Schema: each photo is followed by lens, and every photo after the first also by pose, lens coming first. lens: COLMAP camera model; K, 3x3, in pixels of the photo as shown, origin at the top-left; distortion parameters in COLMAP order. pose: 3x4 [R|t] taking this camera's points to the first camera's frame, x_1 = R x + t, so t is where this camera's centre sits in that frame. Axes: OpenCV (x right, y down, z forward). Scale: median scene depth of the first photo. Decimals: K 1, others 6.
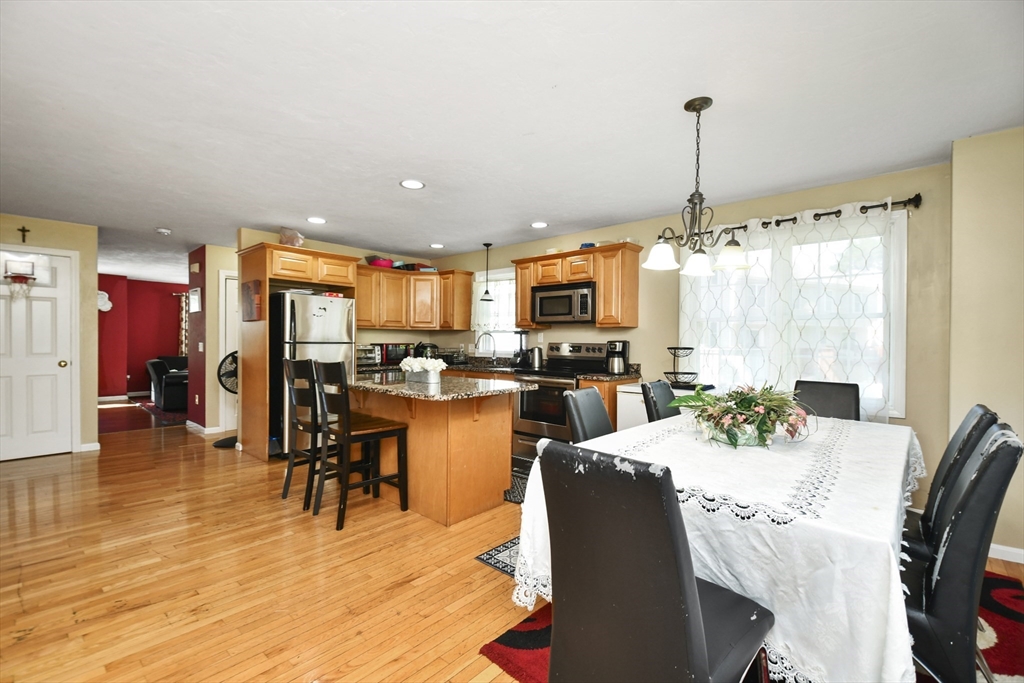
lens RADIAL K [[454.5, 0, 506.6], [0, 454.5, 344.6], [0, 0, 1]] dist [-0.001925, -0.000538]
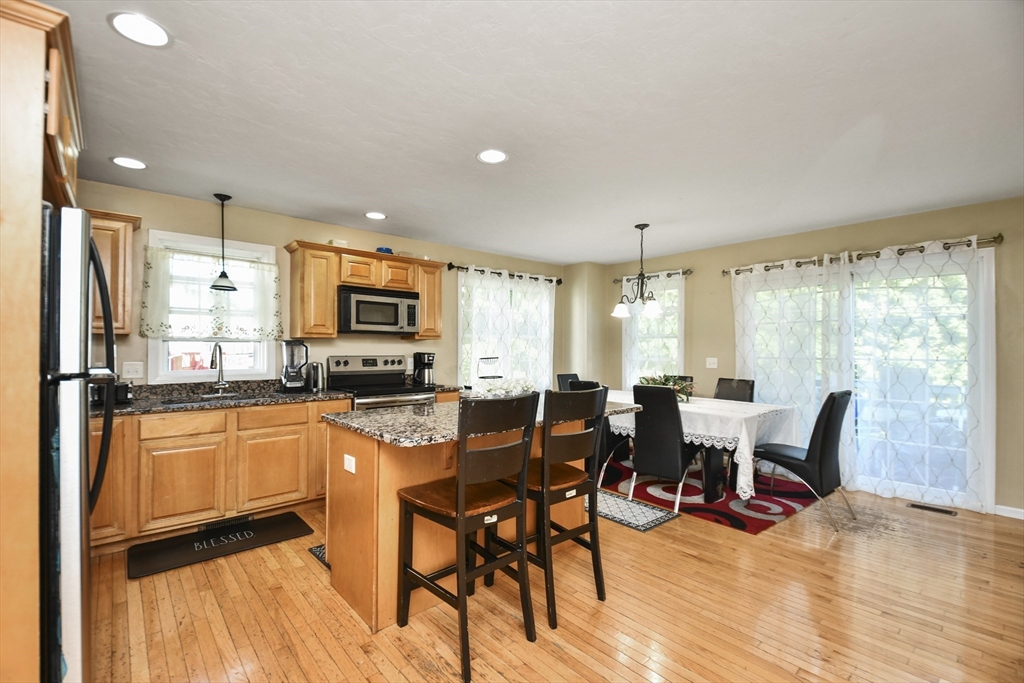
lens RADIAL K [[446.0, 0, 509.8], [0, 446.0, 344.6], [0, 0, 1]] dist [0.057153, -0.049116]
pose [[0.111851, 0.003265, 0.993720, -0.708010], [0.005835, 0.999975, -0.003942, -0.020711], [-0.993708, 0.006239, 0.111829, 0.648094]]
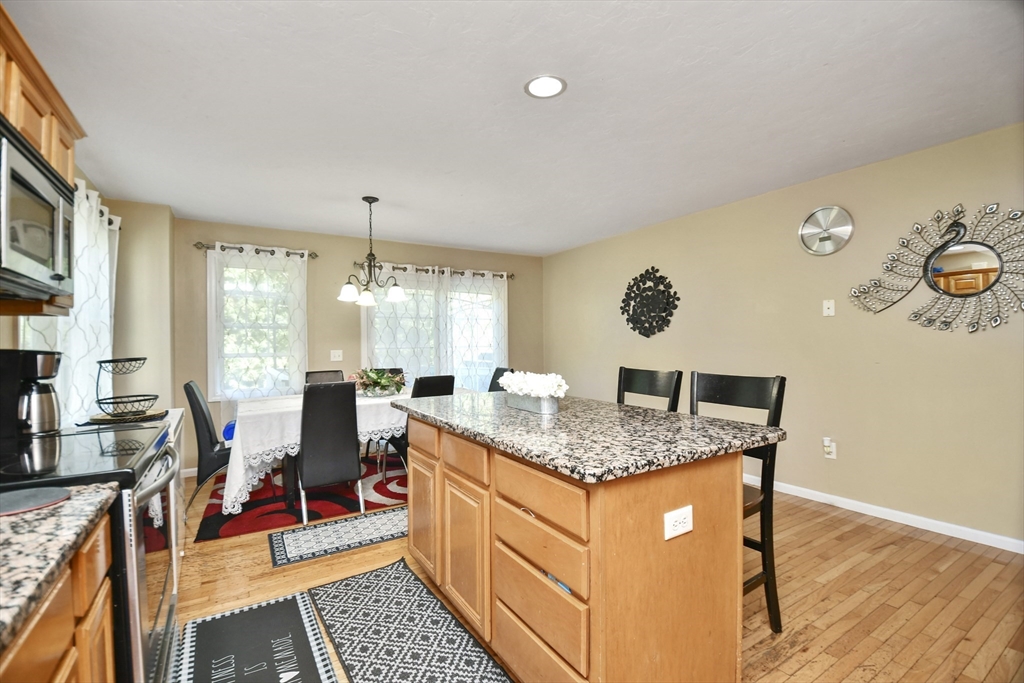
lens RADIAL K [[454.2, 0, 494.2], [0, 454.2, 351.4], [0, 0, 1]] dist [0.011666, -0.000505]
pose [[-0.954450, -0.002256, 0.298364, -0.238378], [0.006614, 0.999566, 0.028716, -0.014651], [-0.298299, 0.029381, -0.954020, 1.192162]]
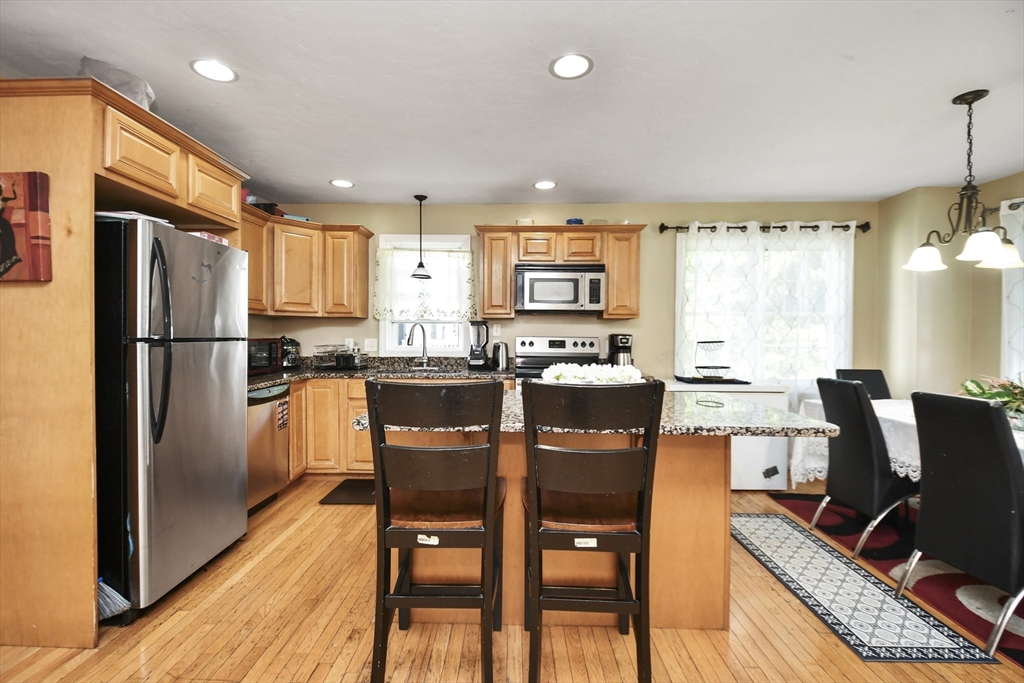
lens RADIAL K [[454.0, 0, 505.8], [0, 454.0, 337.0], [0, 0, 1]] dist [0.026029, -0.021065]
pose [[0.753792, -0.005915, 0.657086, -0.481377], [0.004065, 0.999982, 0.004339, -0.007192], [-0.657100, -0.000600, 0.753803, 0.445798]]
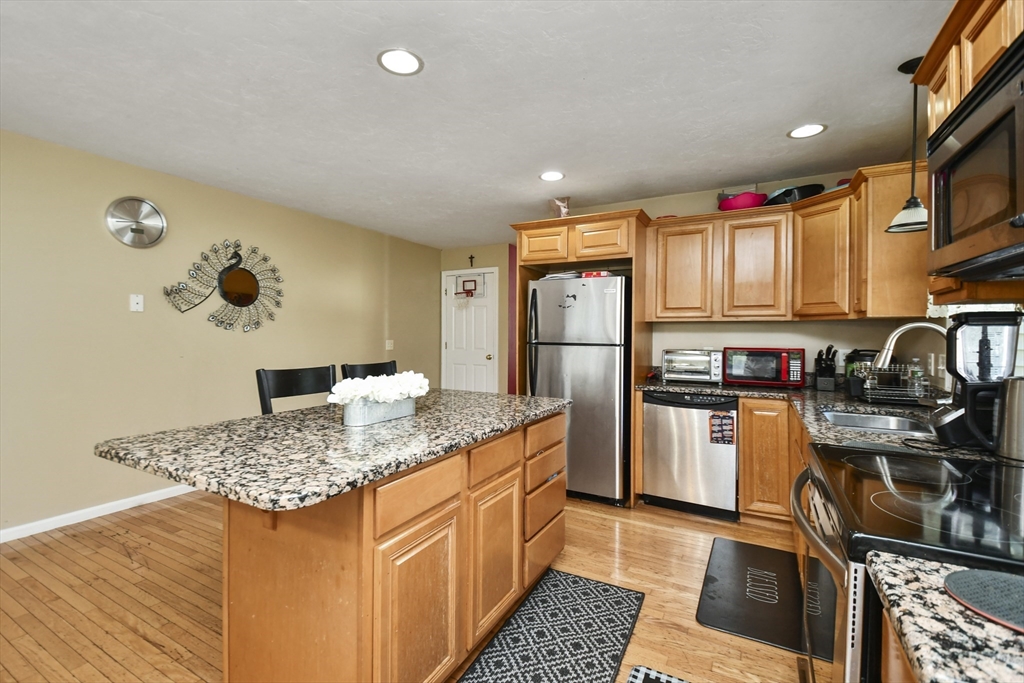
lens RADIAL K [[461.4, 0, 512.8], [0, 461.4, 333.8], [0, 0, 1]] dist [0.013617, -0.000078]
pose [[0.204851, -0.004244, -0.978784, 0.287432], [-0.013090, 0.999889, -0.007075, -0.014066], [0.978706, 0.014262, 0.204773, 0.761616]]
